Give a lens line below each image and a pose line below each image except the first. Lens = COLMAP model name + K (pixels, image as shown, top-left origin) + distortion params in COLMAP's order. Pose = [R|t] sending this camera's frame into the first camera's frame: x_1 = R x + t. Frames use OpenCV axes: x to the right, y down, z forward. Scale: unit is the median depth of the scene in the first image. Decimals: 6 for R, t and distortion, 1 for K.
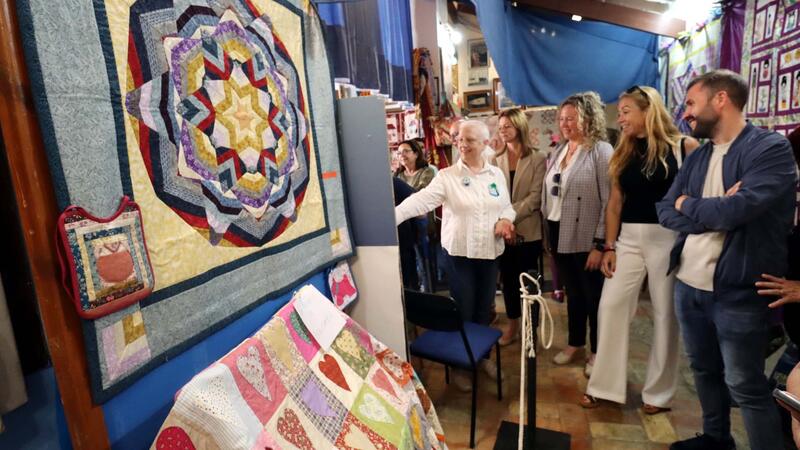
lens RADIAL K [[417.3, 0, 429.4], [0, 417.3, 218.5], [0, 0, 1]] dist [-0.001779, 0.000276]
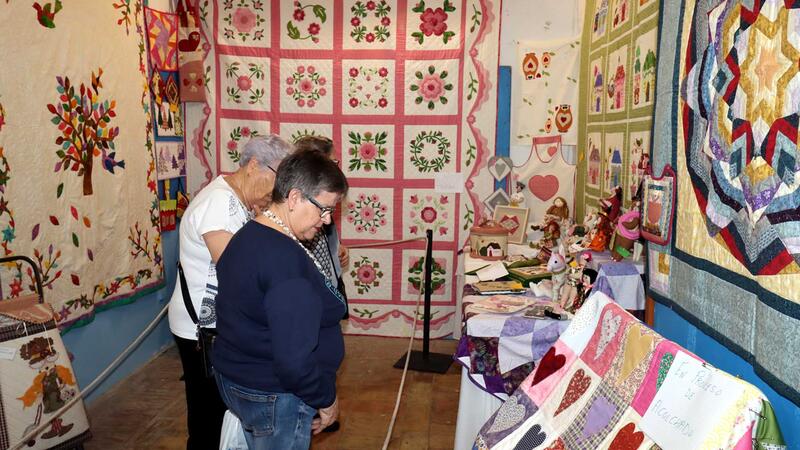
lens RADIAL K [[596.9, 0, 400.8], [0, 596.9, 214.2], [0, 0, 1]] dist [-0.006819, -0.002317]
pose [[-0.988110, 0.074564, -0.134456, 0.227704], [0.037105, 0.964329, 0.262092, -0.268951], [0.149202, 0.253987, -0.955630, 1.716852]]
